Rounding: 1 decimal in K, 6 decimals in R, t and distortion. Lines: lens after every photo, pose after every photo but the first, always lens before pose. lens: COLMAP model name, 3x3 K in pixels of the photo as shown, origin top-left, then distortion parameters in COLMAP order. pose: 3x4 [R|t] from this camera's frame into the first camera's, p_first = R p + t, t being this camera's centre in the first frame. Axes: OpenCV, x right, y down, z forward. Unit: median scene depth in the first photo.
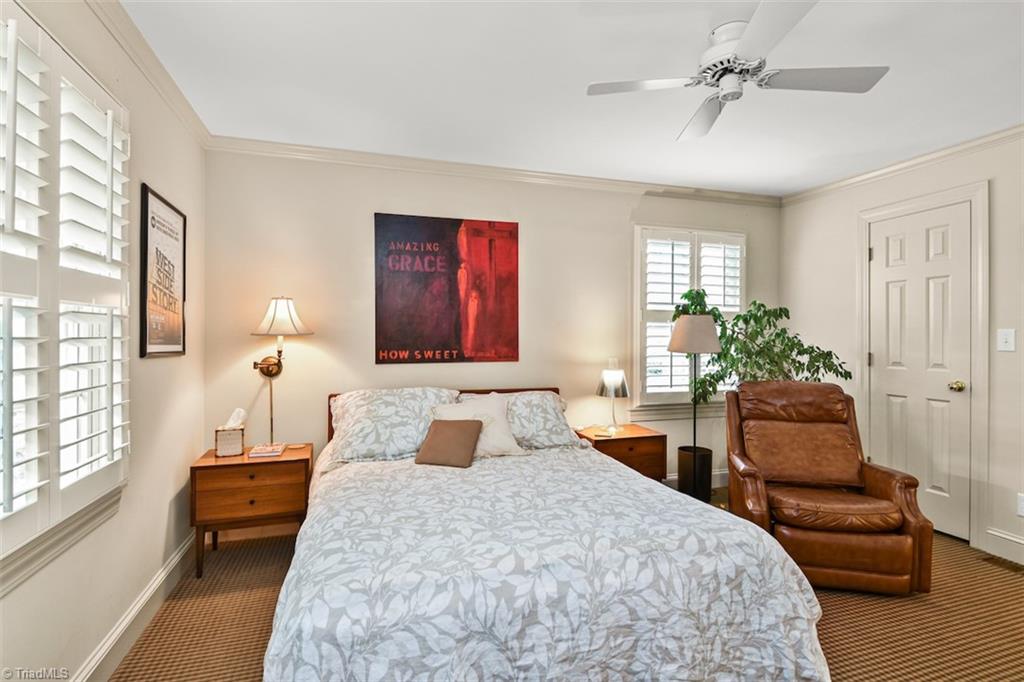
lens RADIAL K [[492.2, 0, 511.4], [0, 492.2, 333.2], [0, 0, 1]] dist [0.008029, -0.010582]
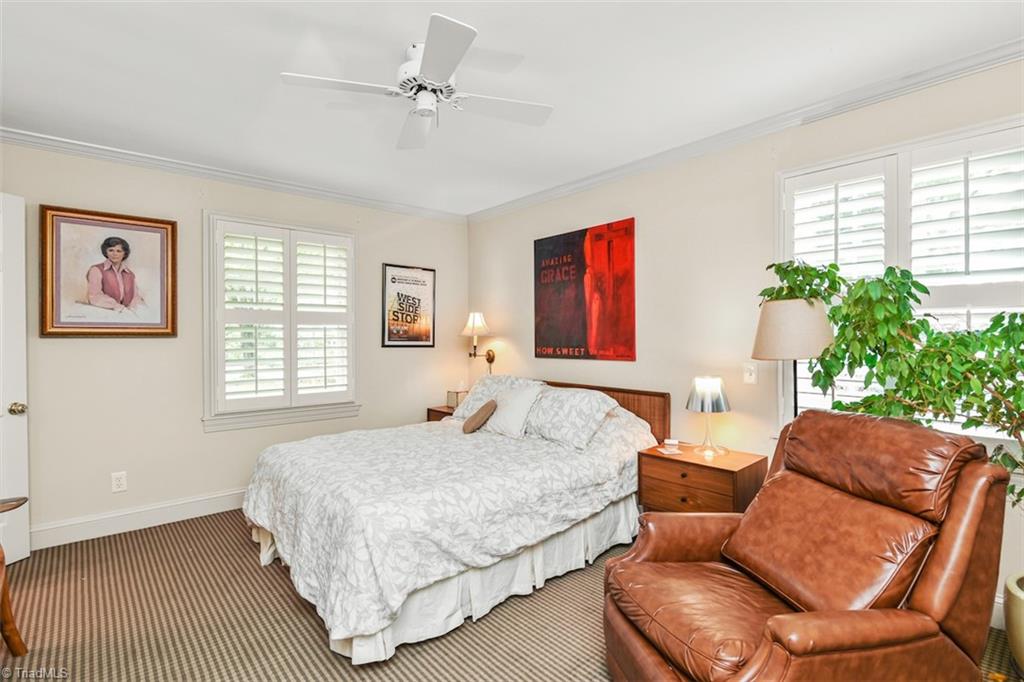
lens RADIAL K [[492.2, 0, 511.4], [0, 492.2, 333.2], [0, 0, 1]] dist [0.008029, -0.010582]
pose [[0.394610, -0.011131, -0.918781, 0.830342], [0.011007, 0.999912, -0.007387, 0.007185], [0.918783, -0.007198, 0.394698, 0.411116]]
